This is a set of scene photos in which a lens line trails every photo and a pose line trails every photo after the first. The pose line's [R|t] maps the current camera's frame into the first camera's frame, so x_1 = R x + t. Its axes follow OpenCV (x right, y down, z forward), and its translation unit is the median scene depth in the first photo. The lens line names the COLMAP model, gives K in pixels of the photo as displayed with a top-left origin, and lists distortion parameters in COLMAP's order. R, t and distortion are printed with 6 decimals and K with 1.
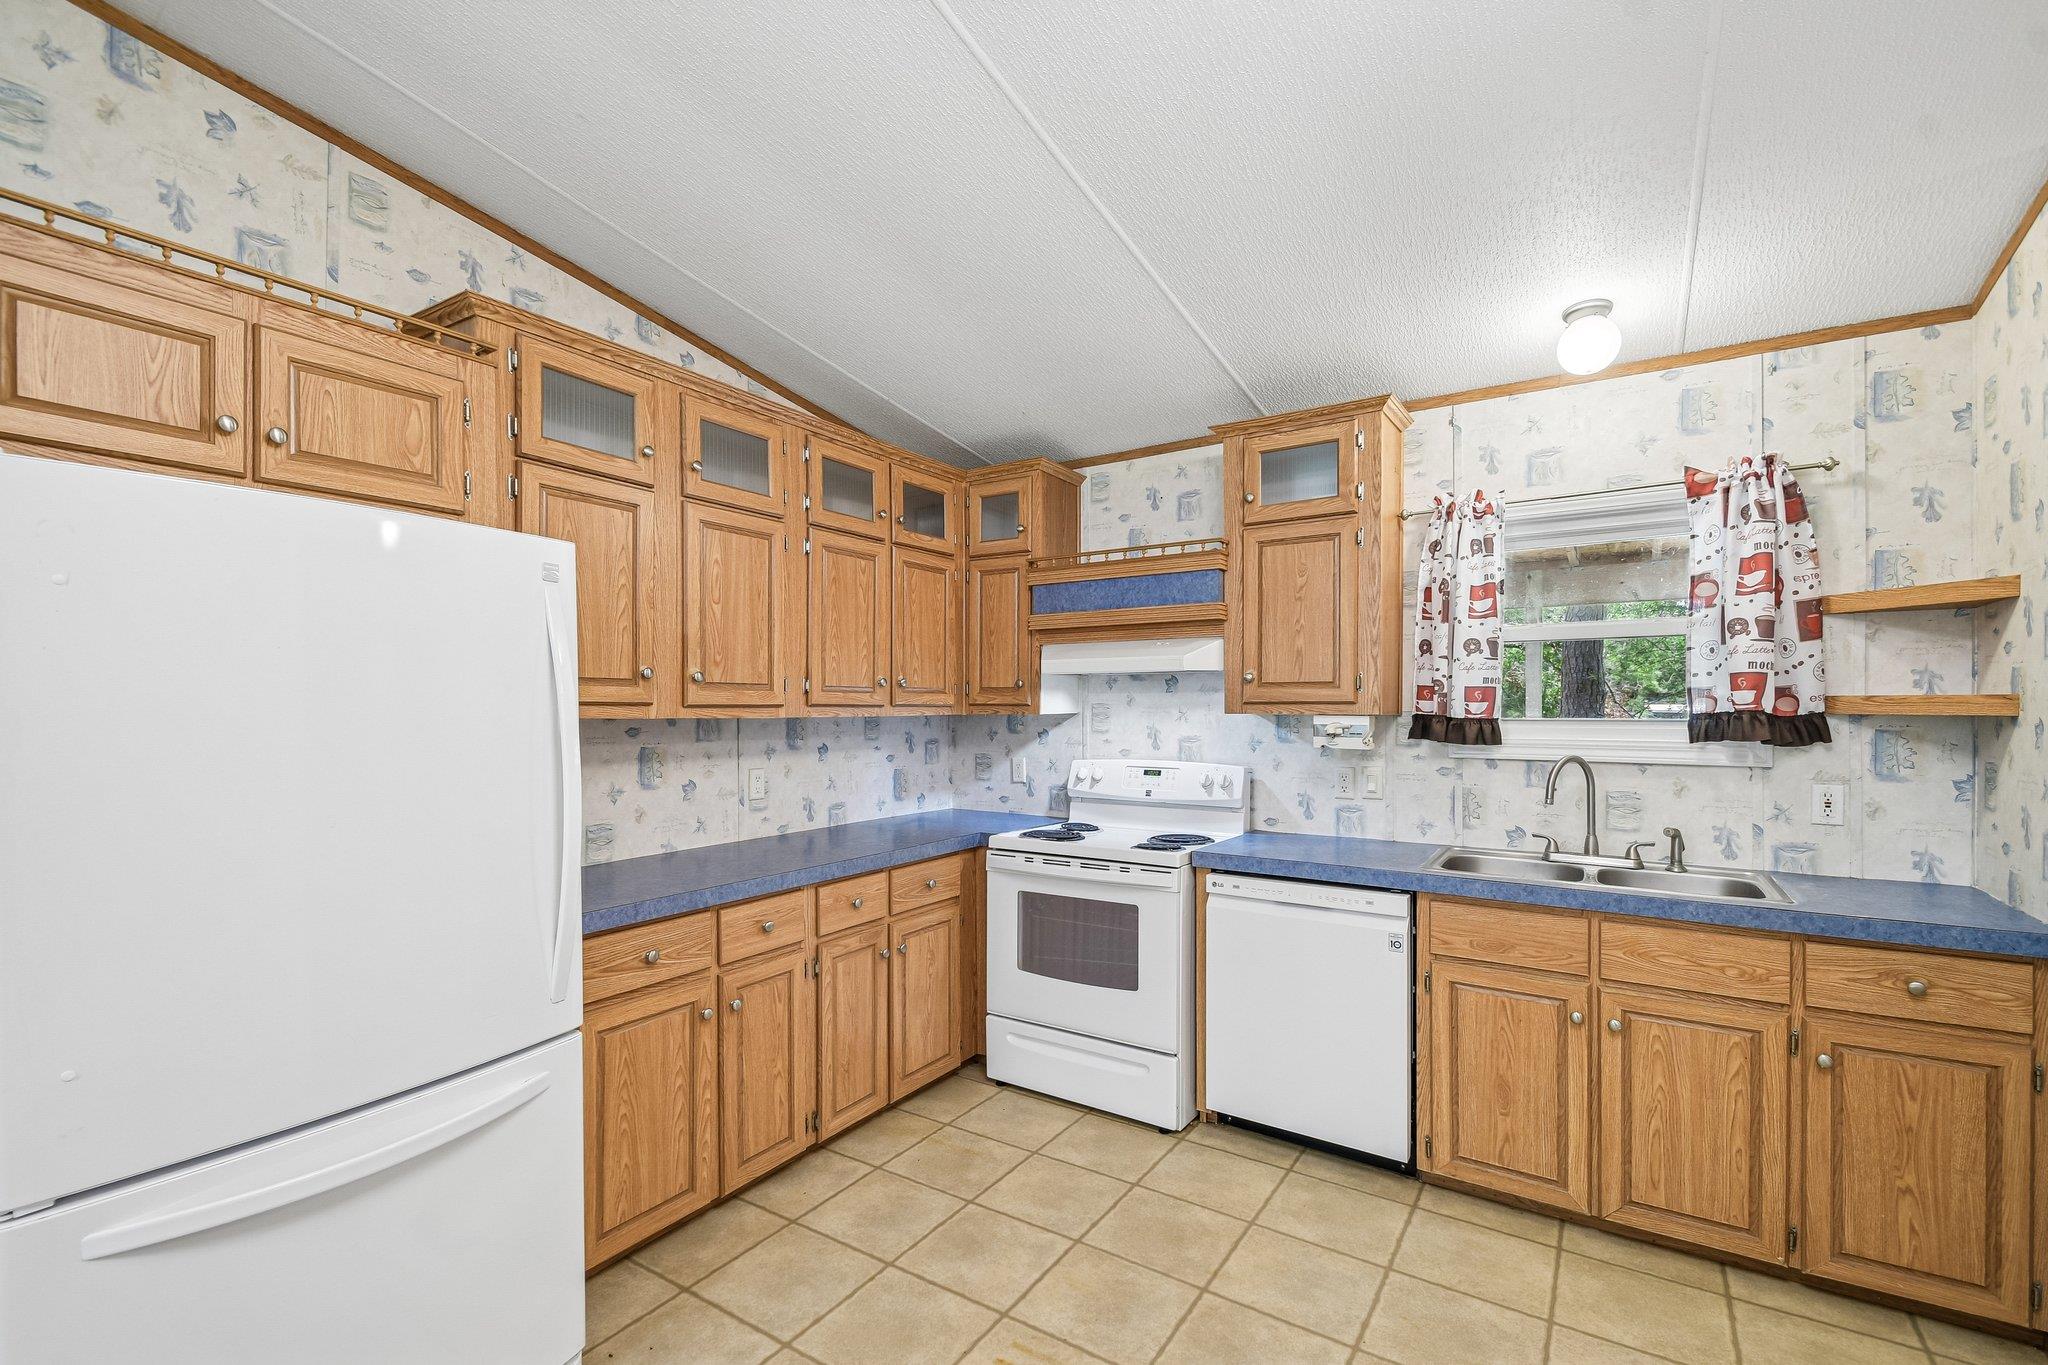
lens RADIAL K [[906.7, 0, 1005.0], [0, 906.7, 712.6], [0, 0, 1]] dist [0.016309, -0.009493]
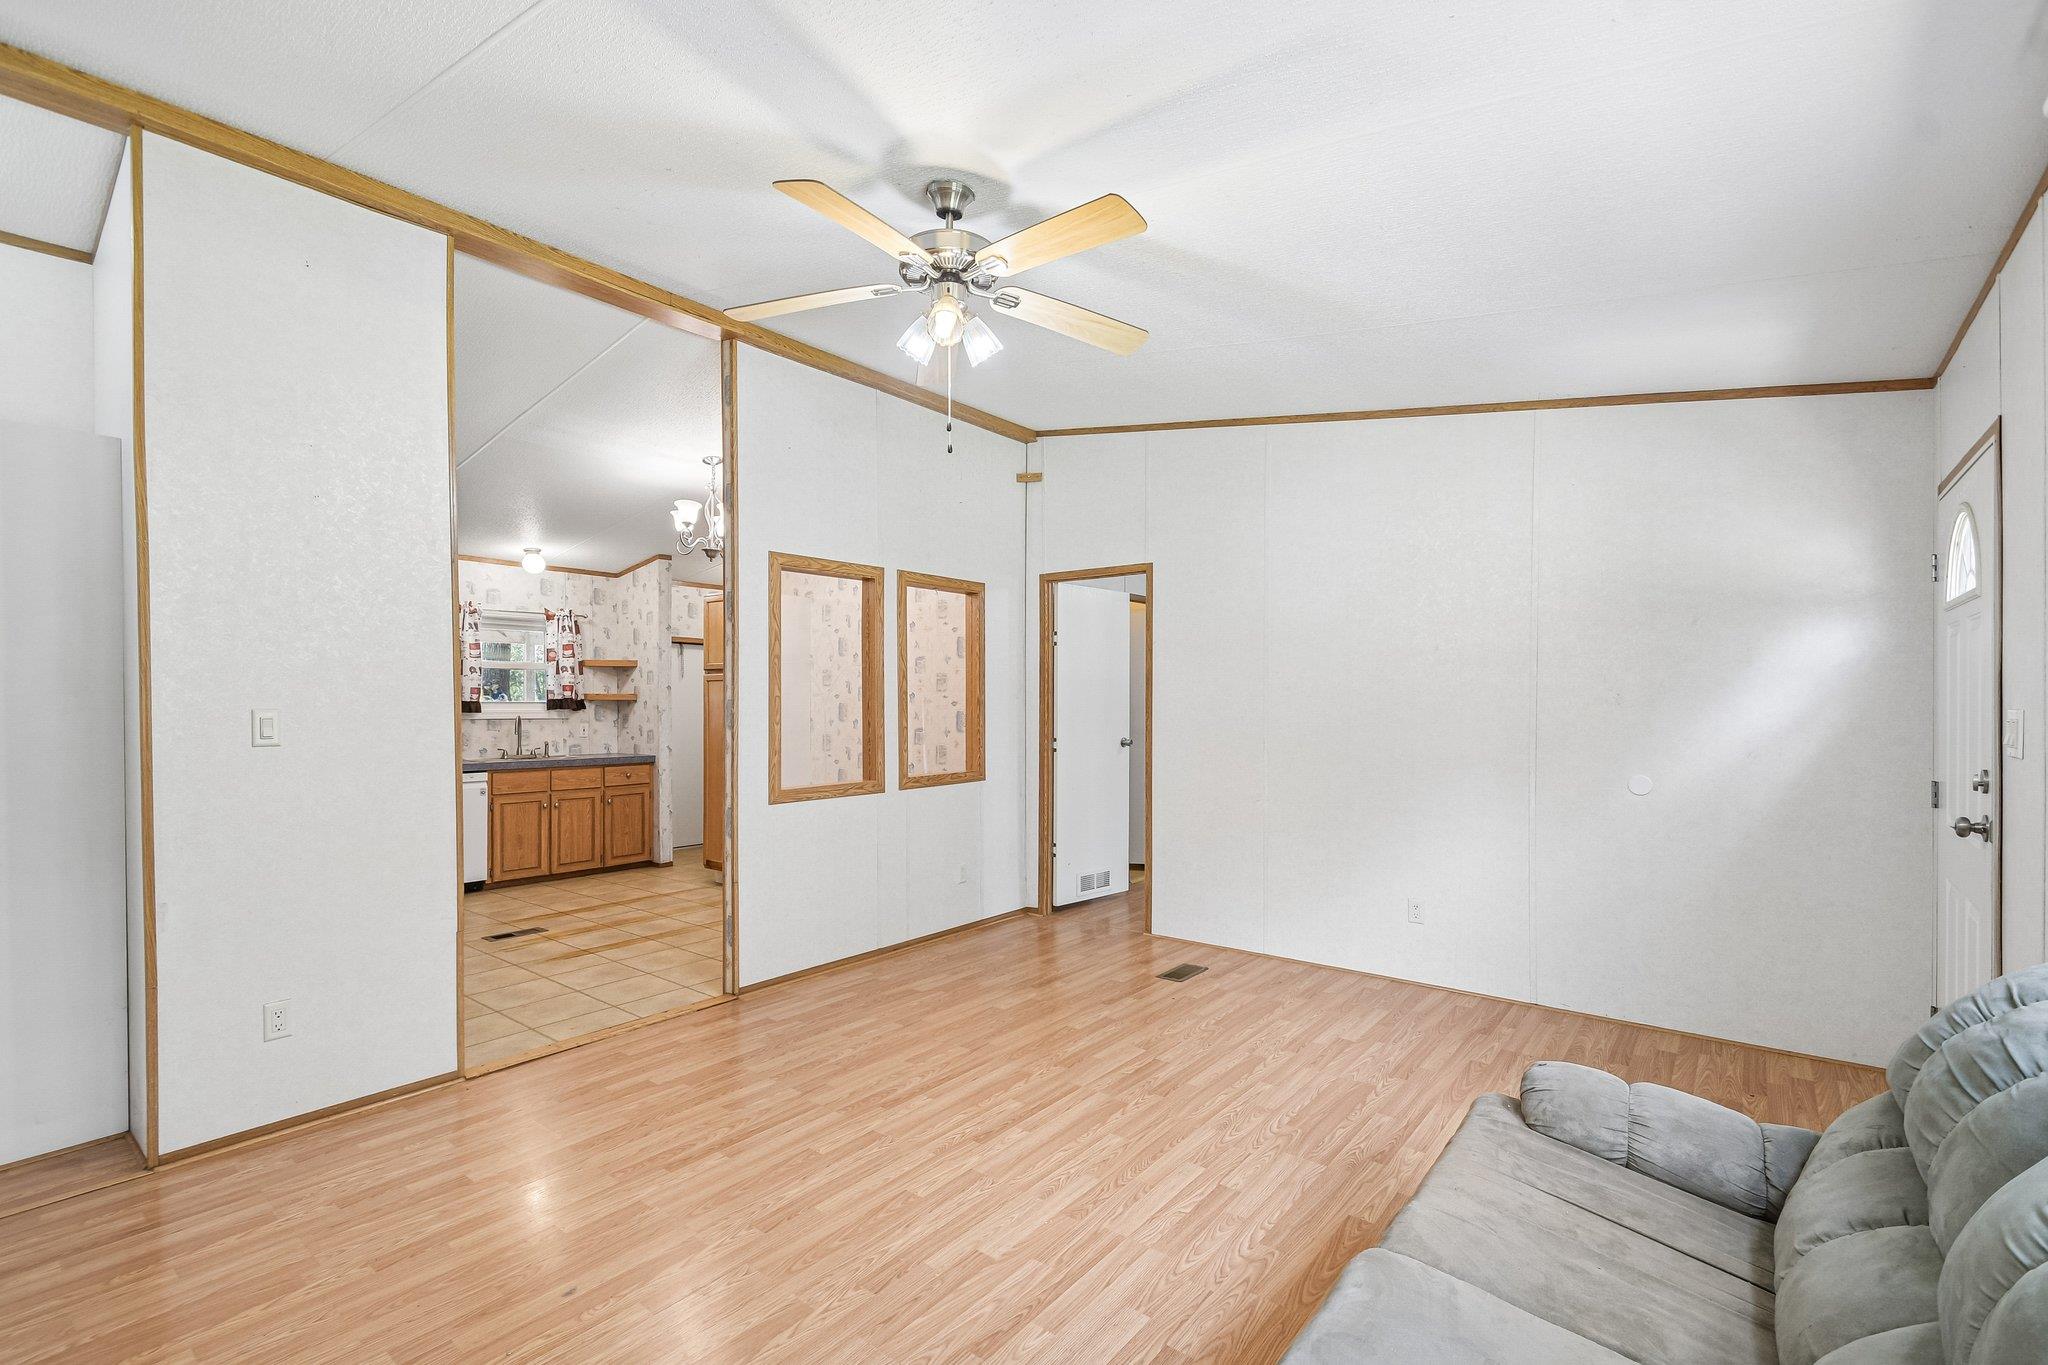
lens RADIAL K [[906.7, 0, 1022.5], [0, 906.7, 694.7], [0, 0, 1]] dist [0.016309, -0.009493]
pose [[0.075818, 0.012696, 0.997041, -1.866089], [0.004990, 0.999902, -0.013112, 0.029919], [-0.997109, 0.005969, 0.075747, -0.621889]]
